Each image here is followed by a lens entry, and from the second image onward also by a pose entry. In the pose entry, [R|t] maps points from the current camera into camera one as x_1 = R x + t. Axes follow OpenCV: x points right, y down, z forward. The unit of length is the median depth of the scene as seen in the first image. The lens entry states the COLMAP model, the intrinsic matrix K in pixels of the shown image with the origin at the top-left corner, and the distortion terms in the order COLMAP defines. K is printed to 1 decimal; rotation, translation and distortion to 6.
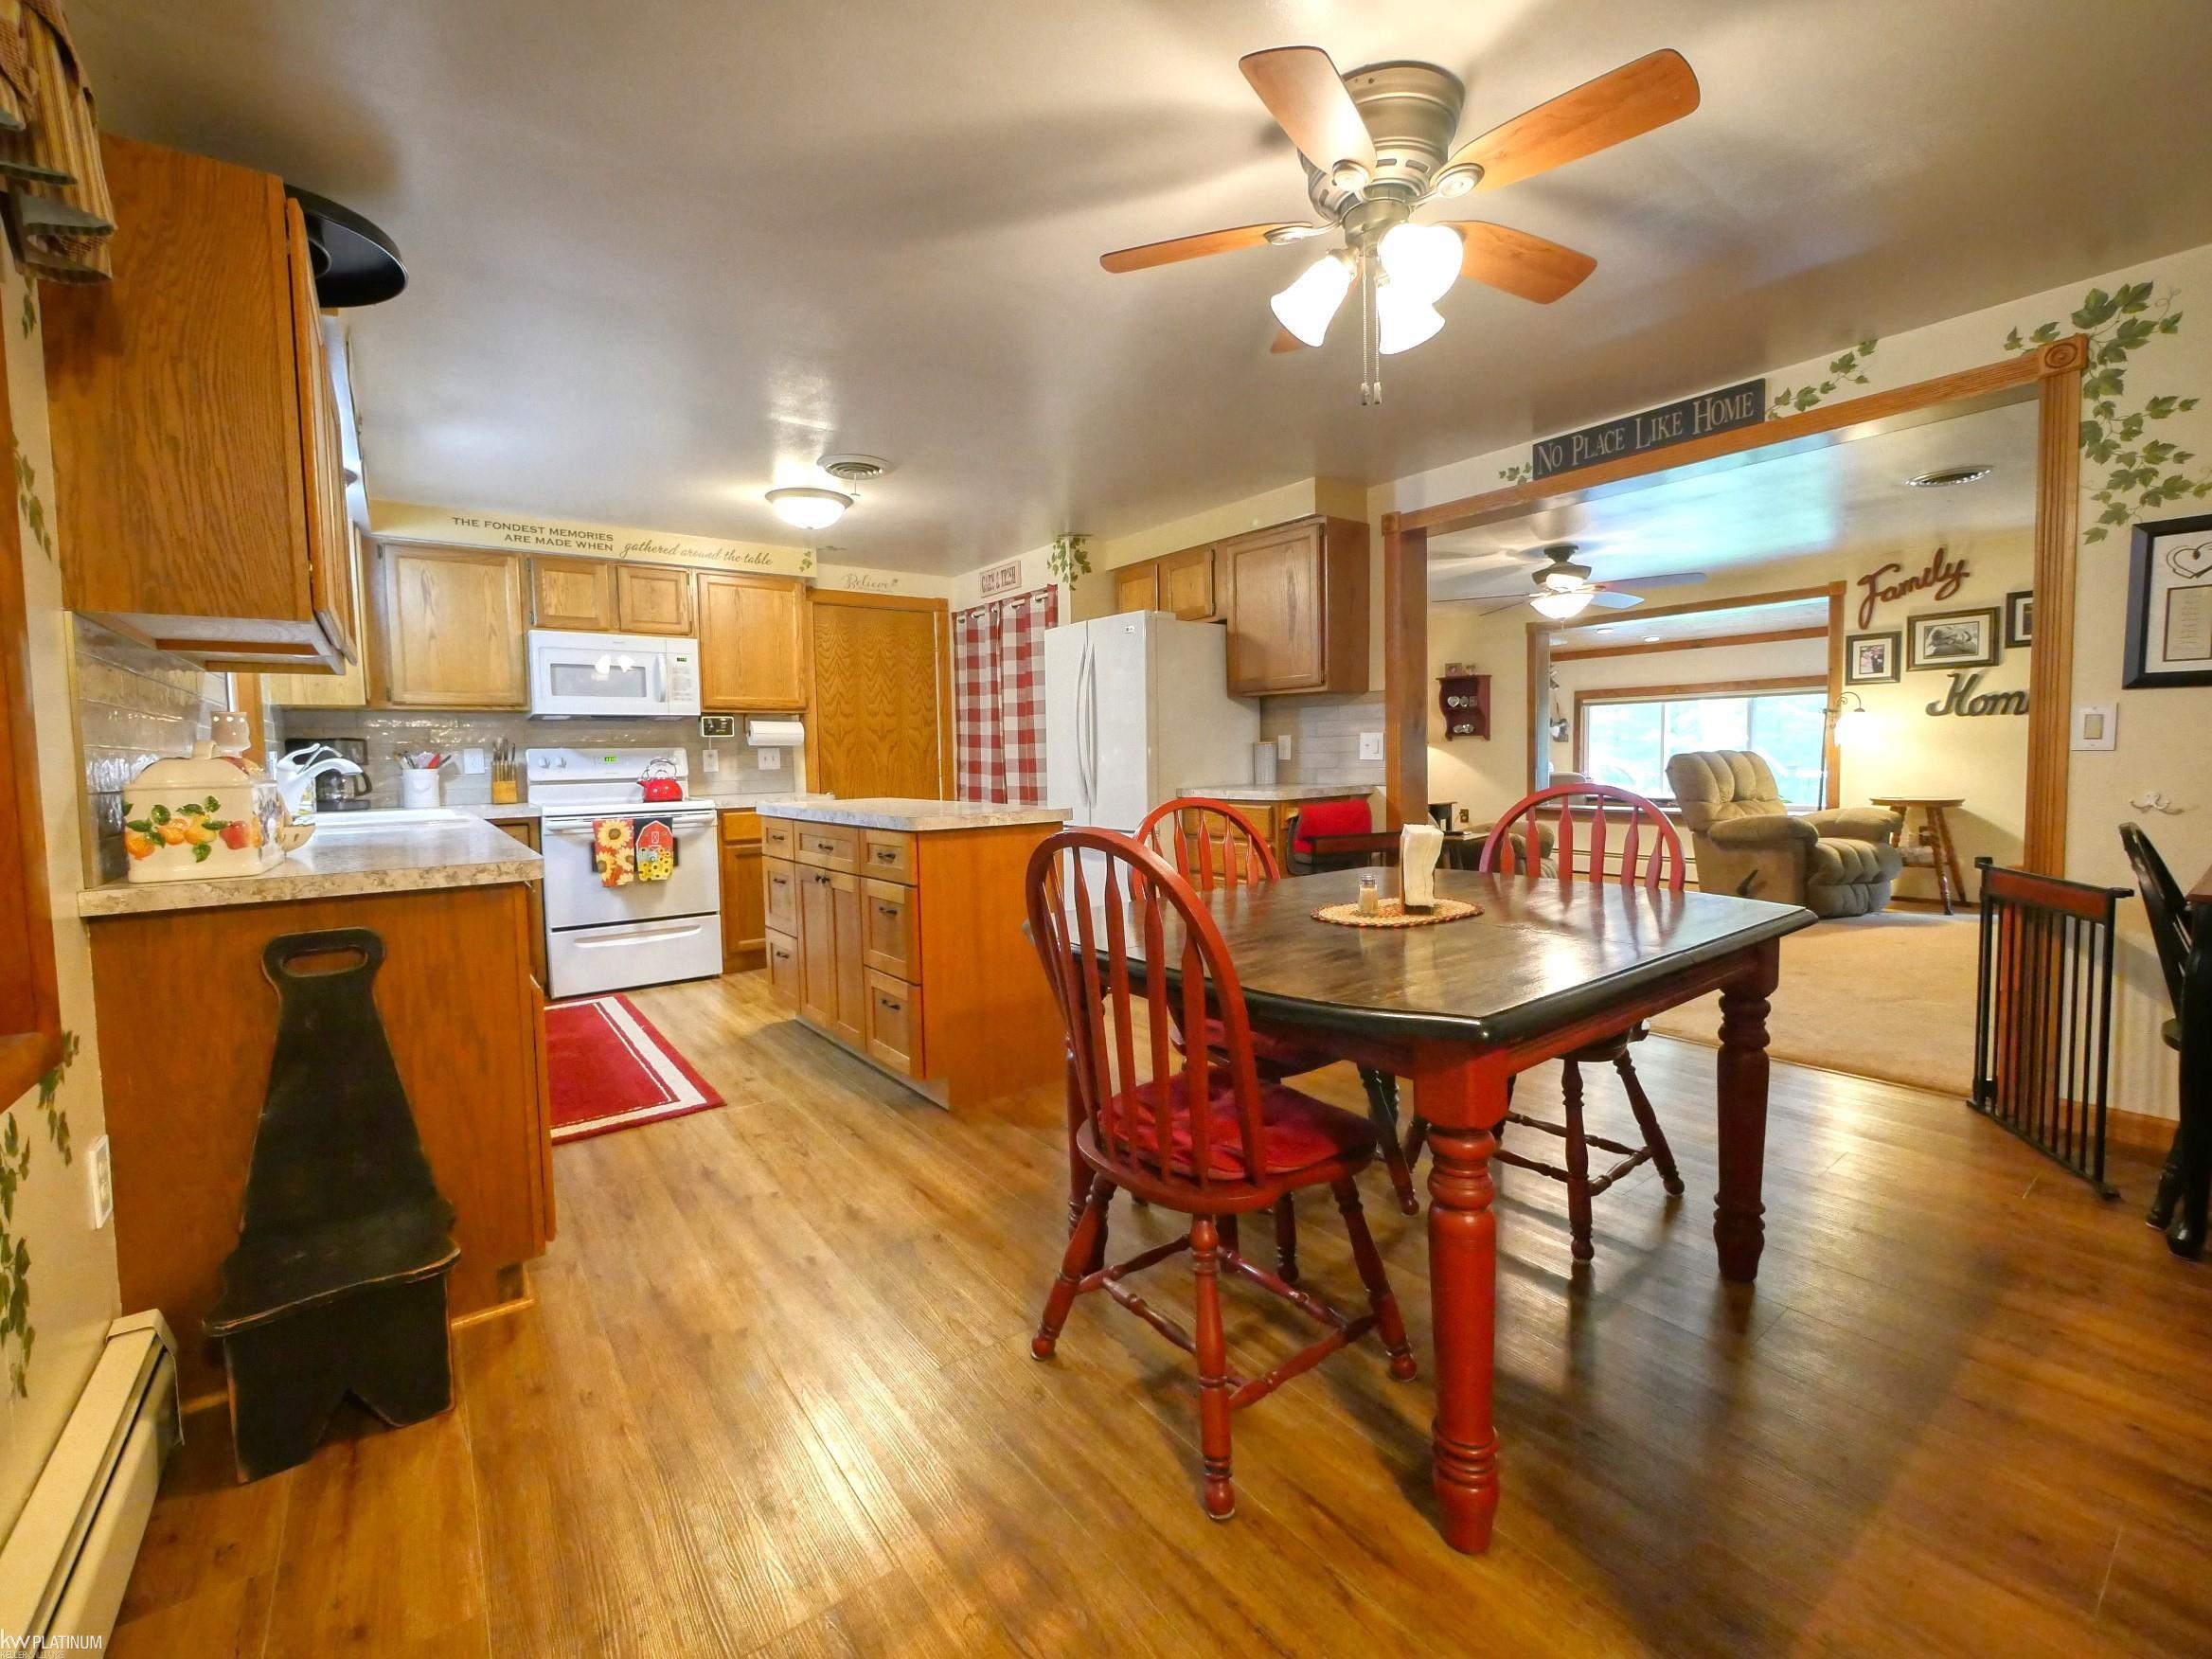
lens RADIAL K [[953.1, 0, 1106.9], [0, 953.1, 823.1], [0, 0, 1]] dist [-0.000490, -0.000089]
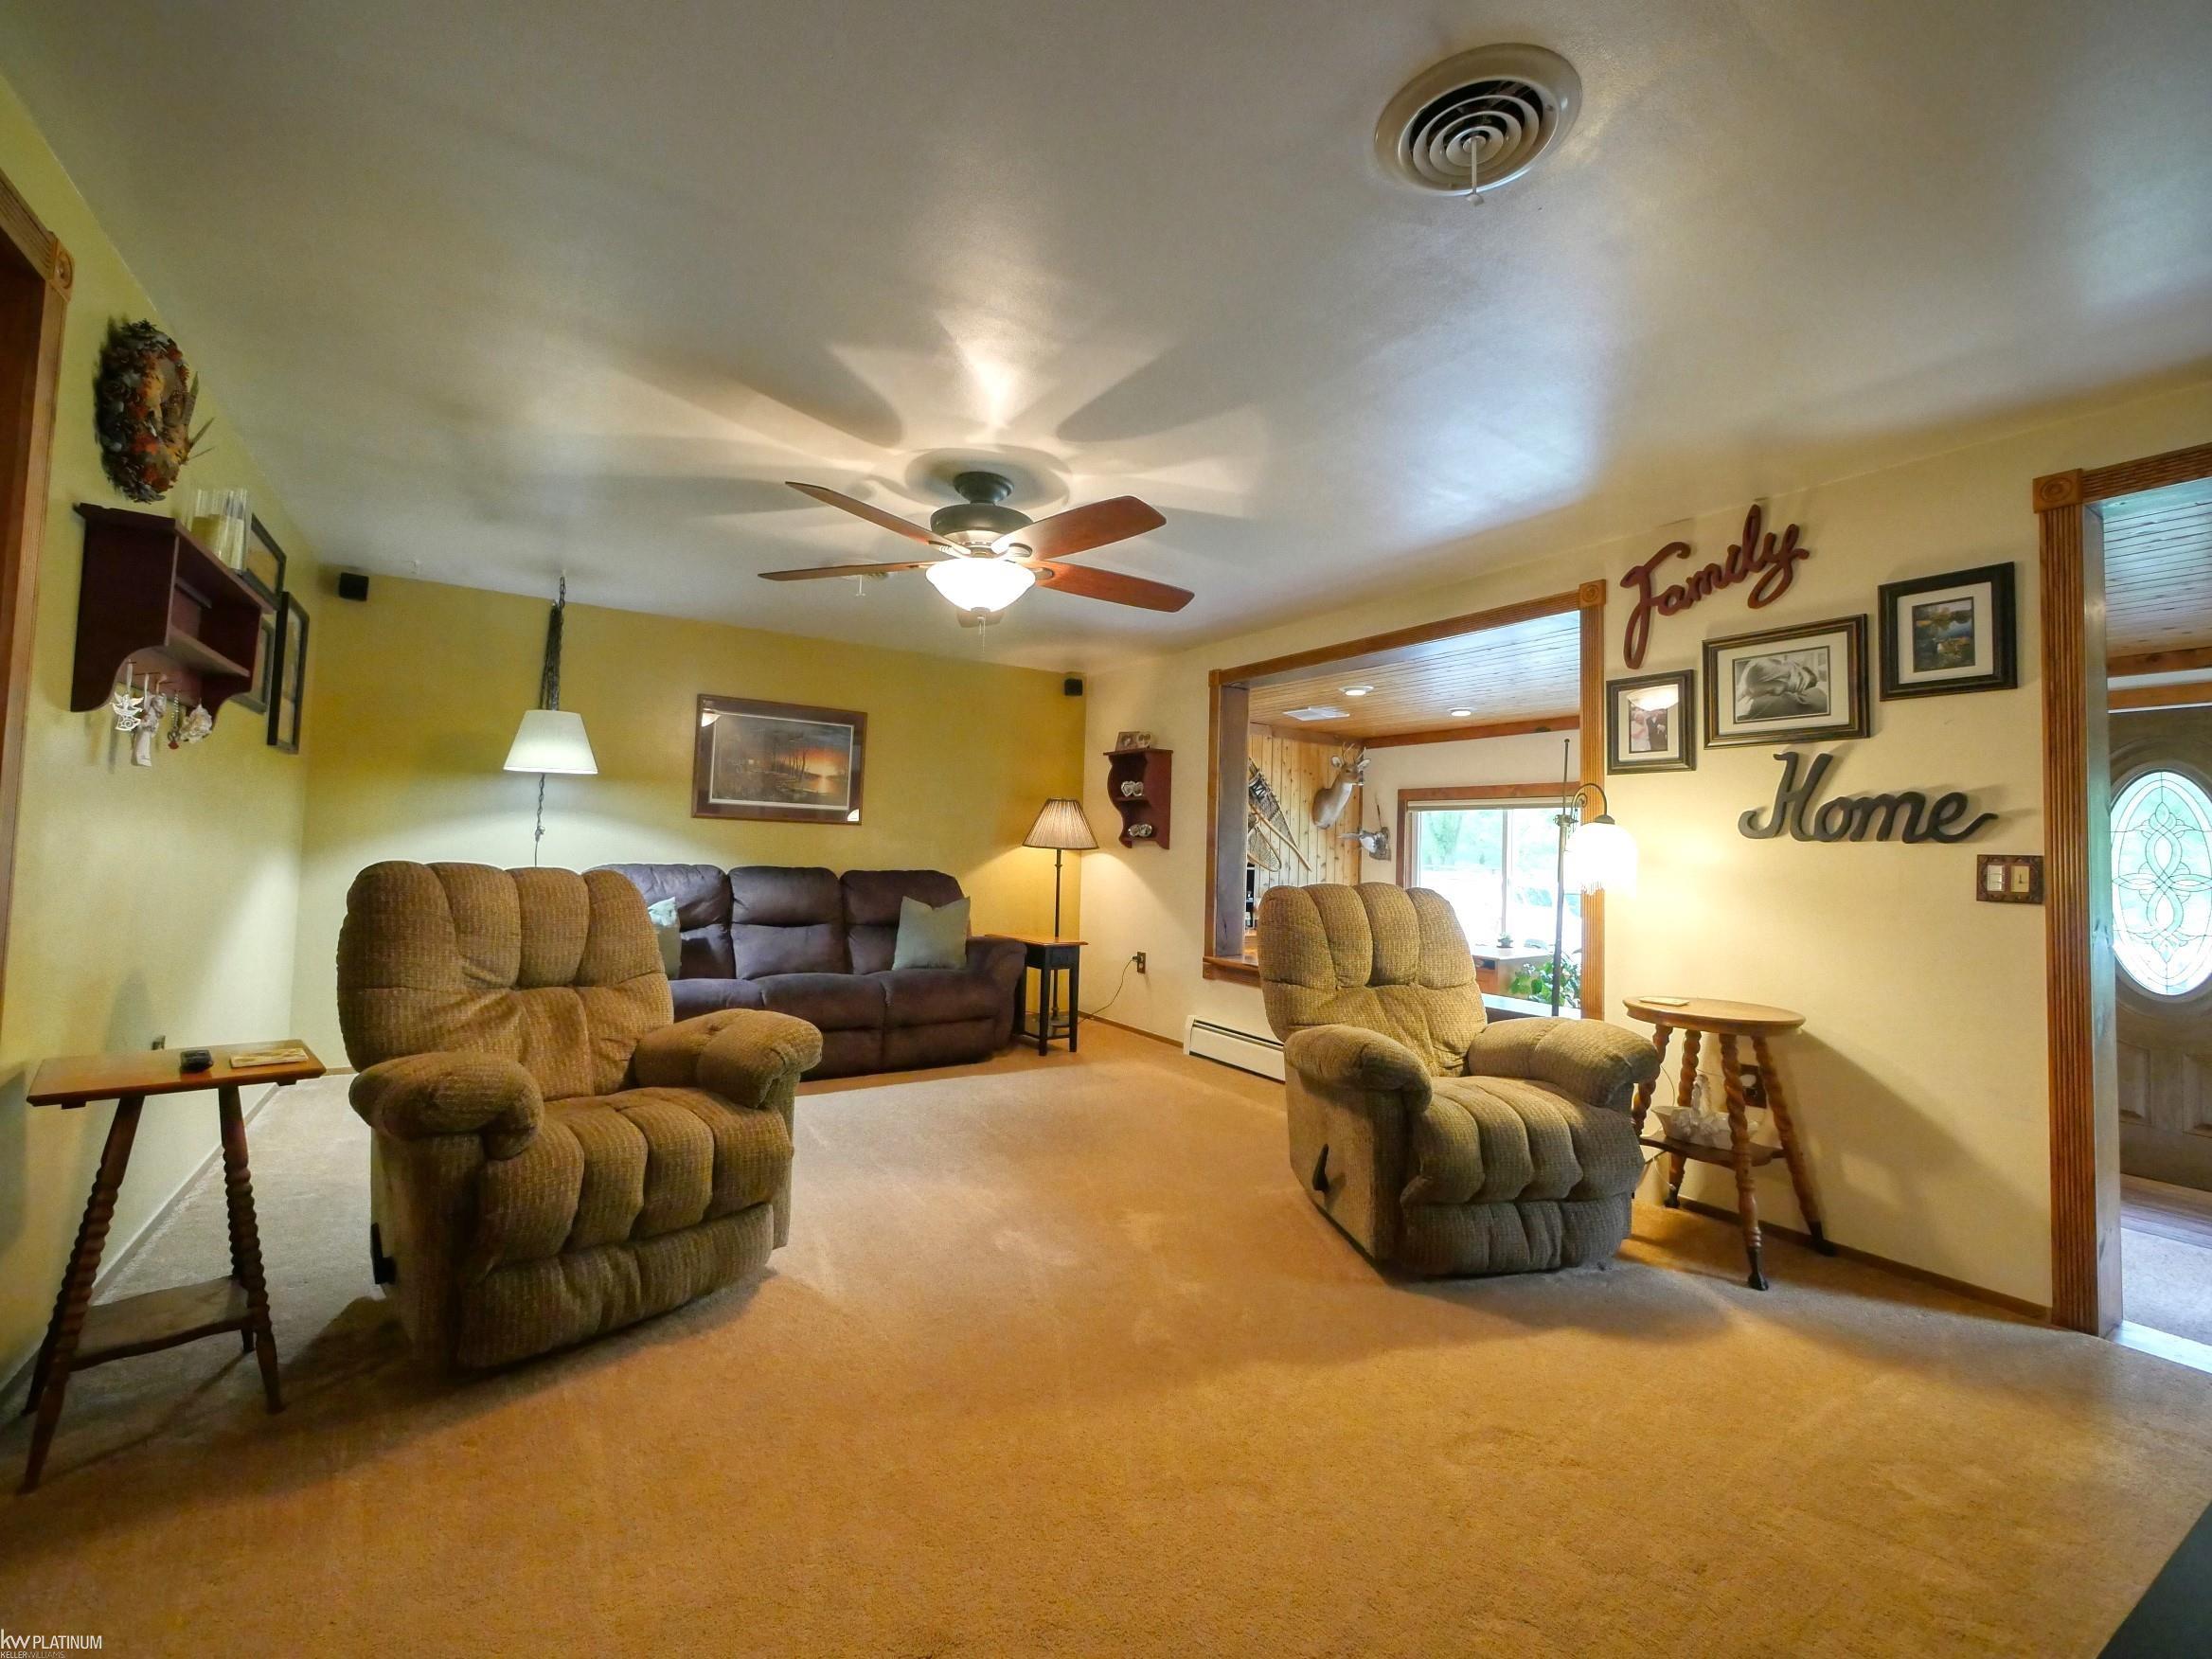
lens RADIAL K [[953.1, 0, 1106.6], [0, 953.1, 812.4], [0, 0, 1]] dist [-0.000490, -0.000089]
pose [[0.995545, 0.047858, -0.081243, 0.578384], [-0.056732, 0.992235, -0.110688, -0.052578], [0.075315, 0.114804, 0.990529, 0.490549]]
